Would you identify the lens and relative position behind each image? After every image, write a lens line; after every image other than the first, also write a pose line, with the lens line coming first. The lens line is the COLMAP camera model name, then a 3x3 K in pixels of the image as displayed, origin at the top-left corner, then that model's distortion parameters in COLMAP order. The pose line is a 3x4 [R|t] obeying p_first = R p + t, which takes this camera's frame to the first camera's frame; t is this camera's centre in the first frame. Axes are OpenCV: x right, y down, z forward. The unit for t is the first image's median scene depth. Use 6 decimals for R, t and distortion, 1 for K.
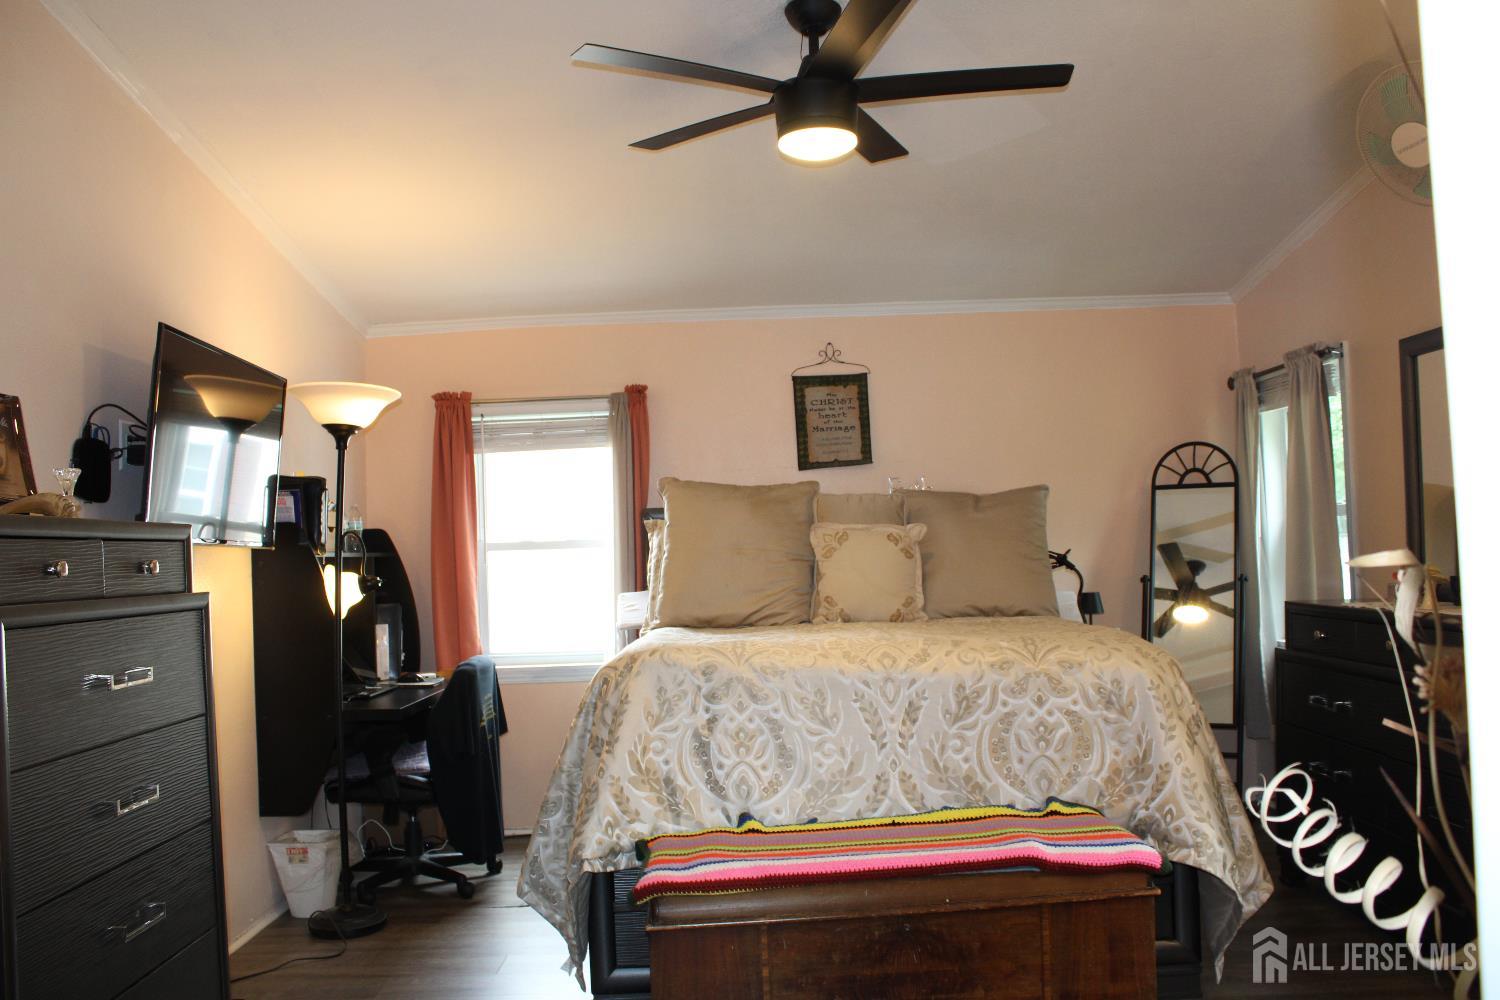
lens RADIAL K [[1249.8, 0, 750.0], [0, 1249.8, 500.0], [0, 0, 1]] dist [-0.159724, 0.133312]
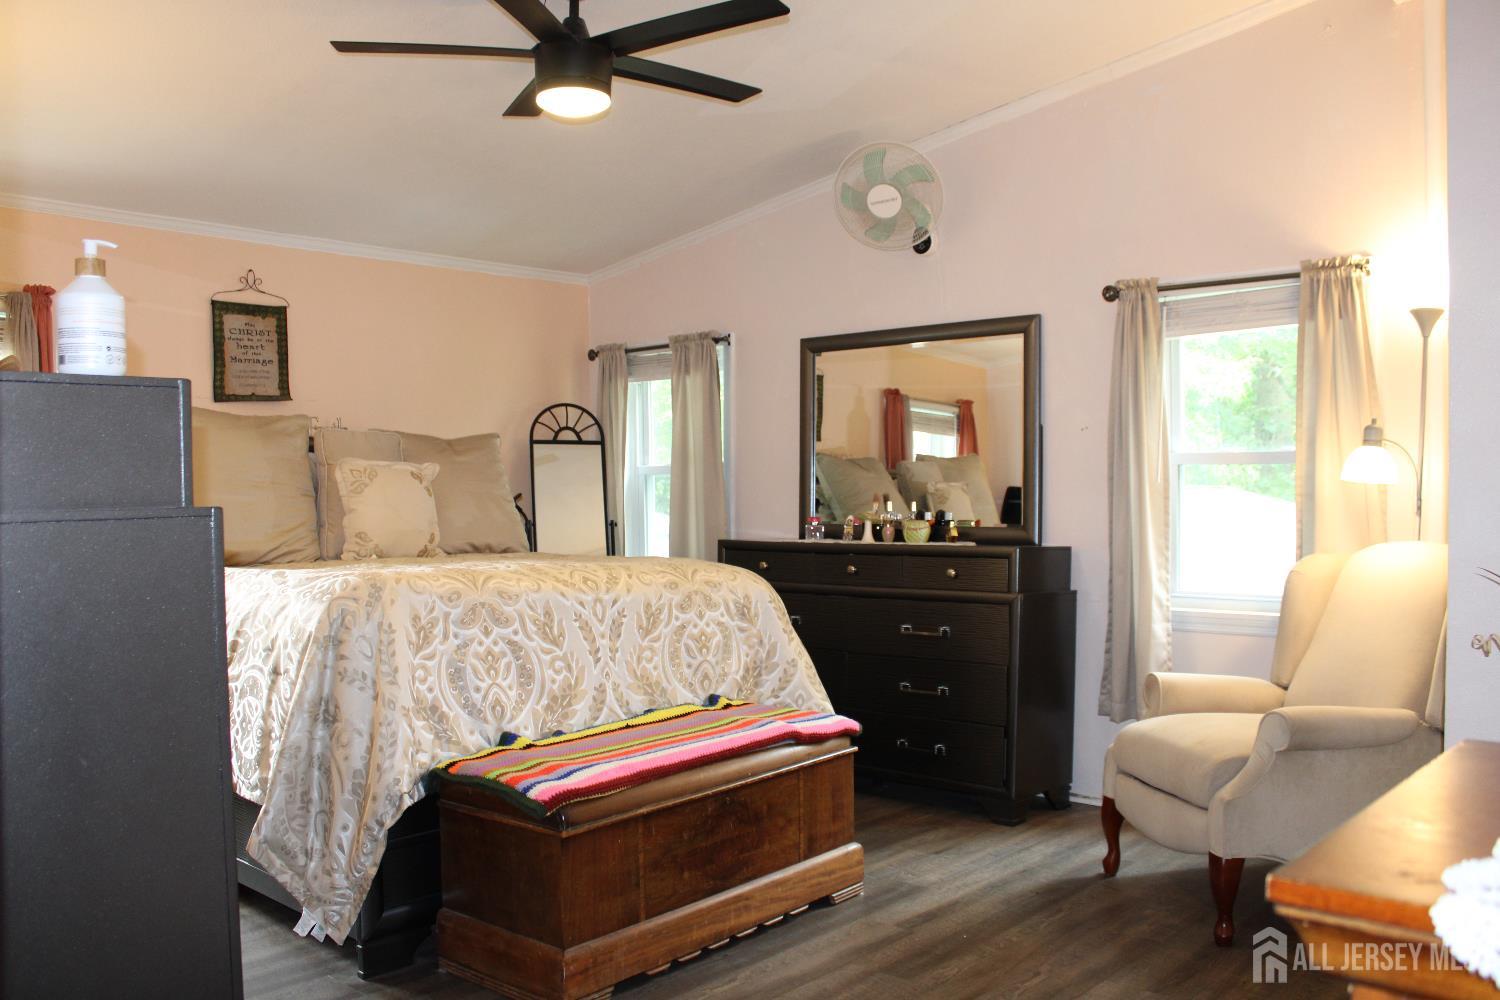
lens RADIAL K [[1249.8, 0, 750.0], [0, 1249.8, 500.0], [0, 0, 1]] dist [-0.159724, 0.133312]
pose [[0.683564, 0.025031, 0.729462, -0.608240], [-0.046958, 0.998849, 0.009728, 0.038254], [-0.728379, -0.040904, 0.683953, 0.147693]]
